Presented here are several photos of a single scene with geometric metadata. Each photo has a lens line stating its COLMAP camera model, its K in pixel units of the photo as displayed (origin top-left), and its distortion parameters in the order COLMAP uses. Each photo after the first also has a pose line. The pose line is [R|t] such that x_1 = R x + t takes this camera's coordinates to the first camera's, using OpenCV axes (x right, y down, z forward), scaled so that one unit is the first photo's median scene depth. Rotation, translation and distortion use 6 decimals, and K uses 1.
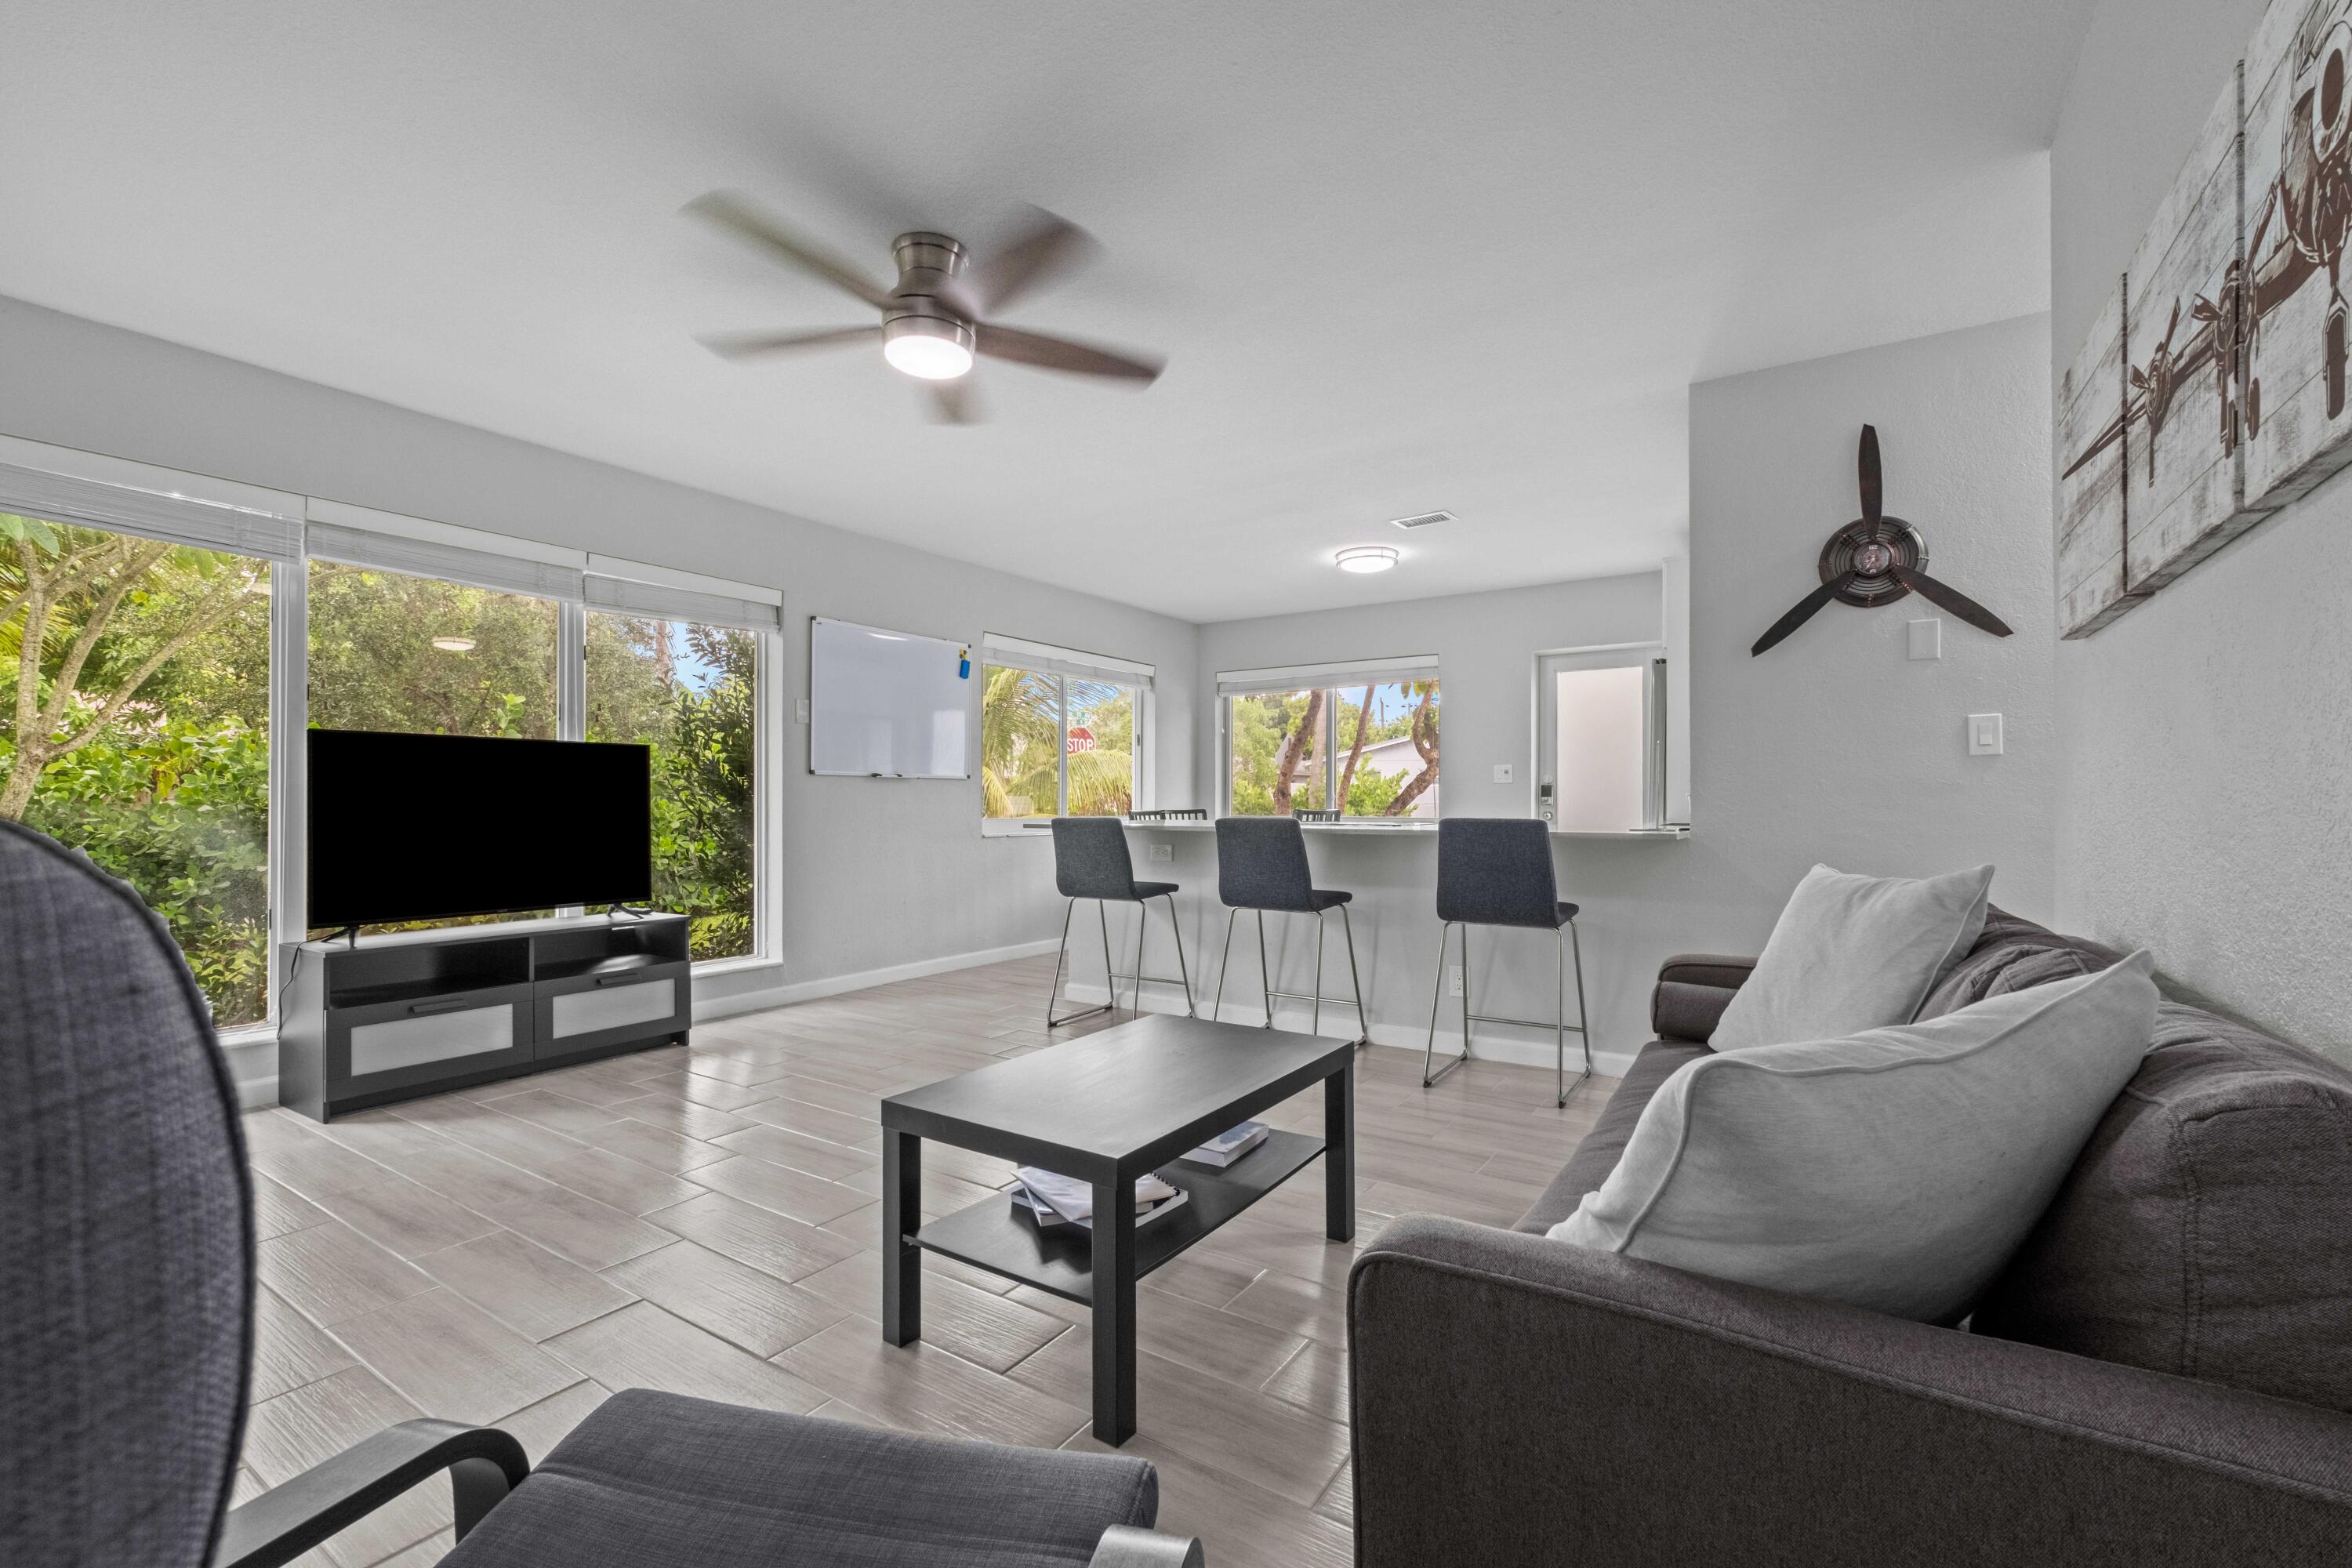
lens RADIAL K [[1001.8, 0, 1180.4], [0, 1001.8, 801.1], [0, 0, 1]] dist [-0.001473, 0.000076]
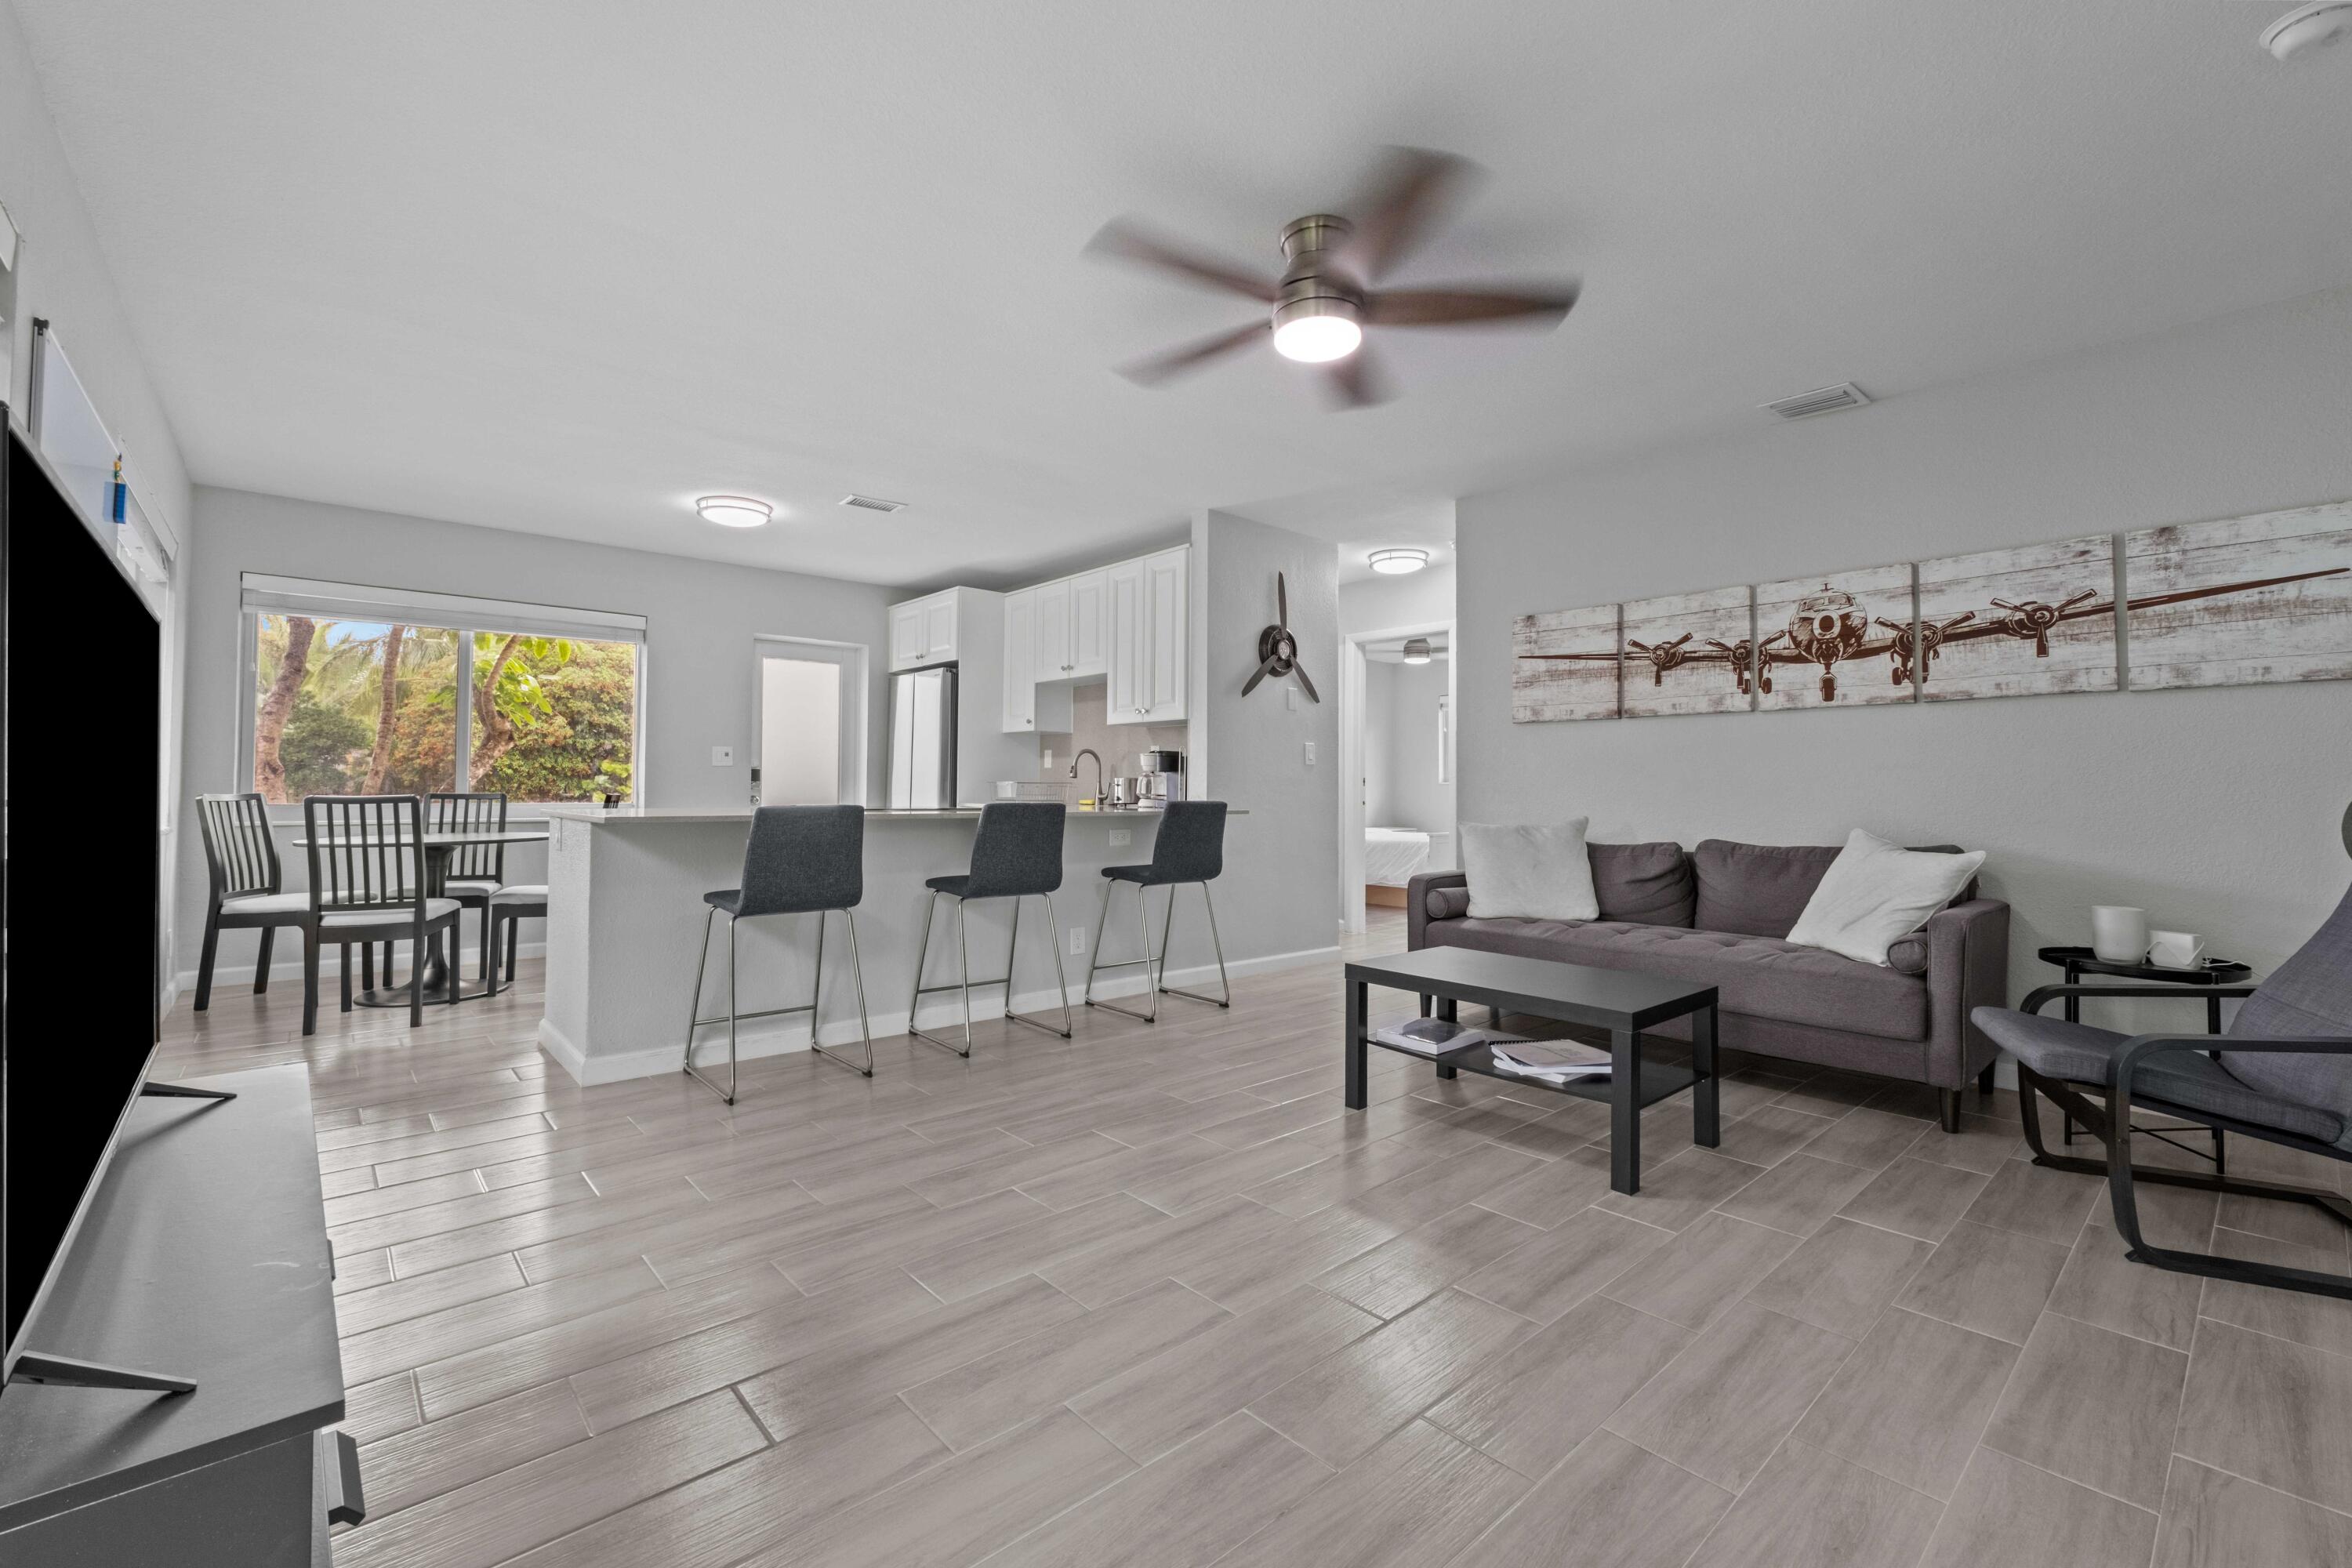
lens RADIAL K [[993.0, 0, 1178.3], [0, 993.0, 766.0], [0, 0, 1]] dist [-0.000111, 0.000097]
pose [[0.251553, 0.023702, 0.967553, -0.895801], [-0.005678, 0.999719, -0.023013, 0.002172], [-0.967827, 0.000295, 0.251617, 0.644059]]
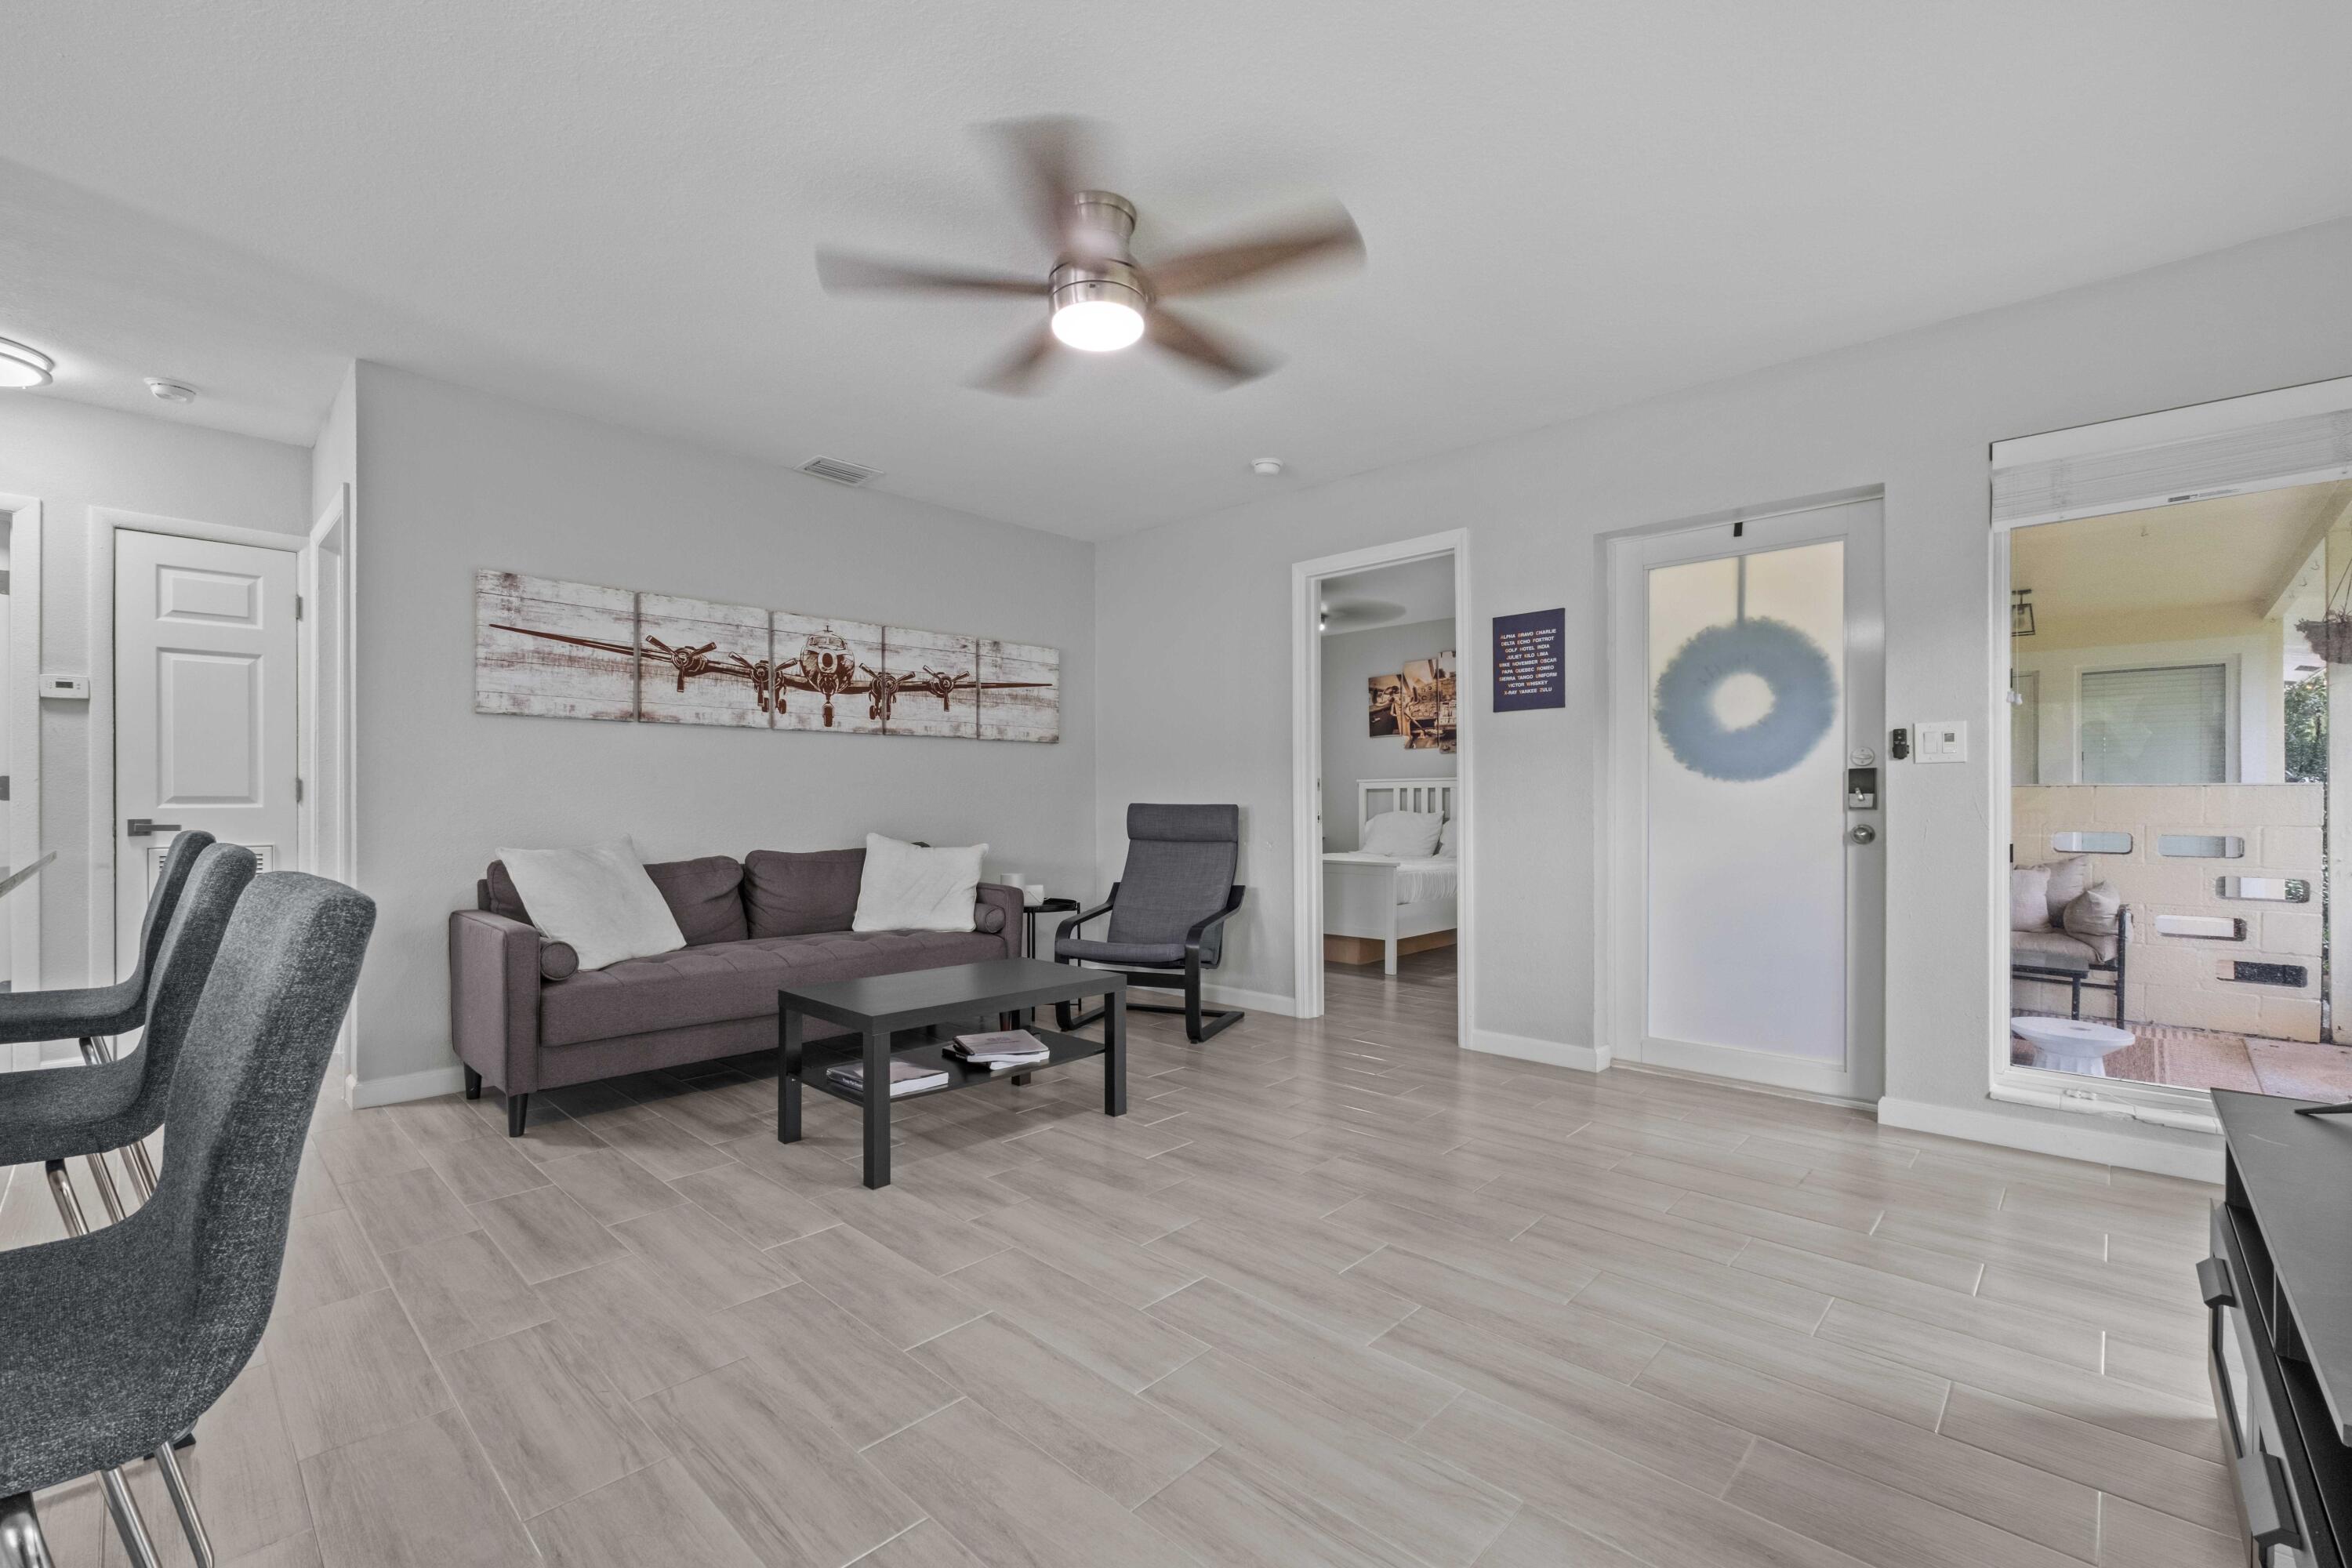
lens RADIAL K [[1001.8, 0, 1180.4], [0, 1001.8, 801.1], [0, 0, 1]] dist [-0.001473, 0.000076]
pose [[-0.985479, 0.001166, 0.169791, -0.354137], [0.000658, 0.999995, -0.003048, 0.002131], [-0.169793, -0.002892, -0.985475, 1.388657]]
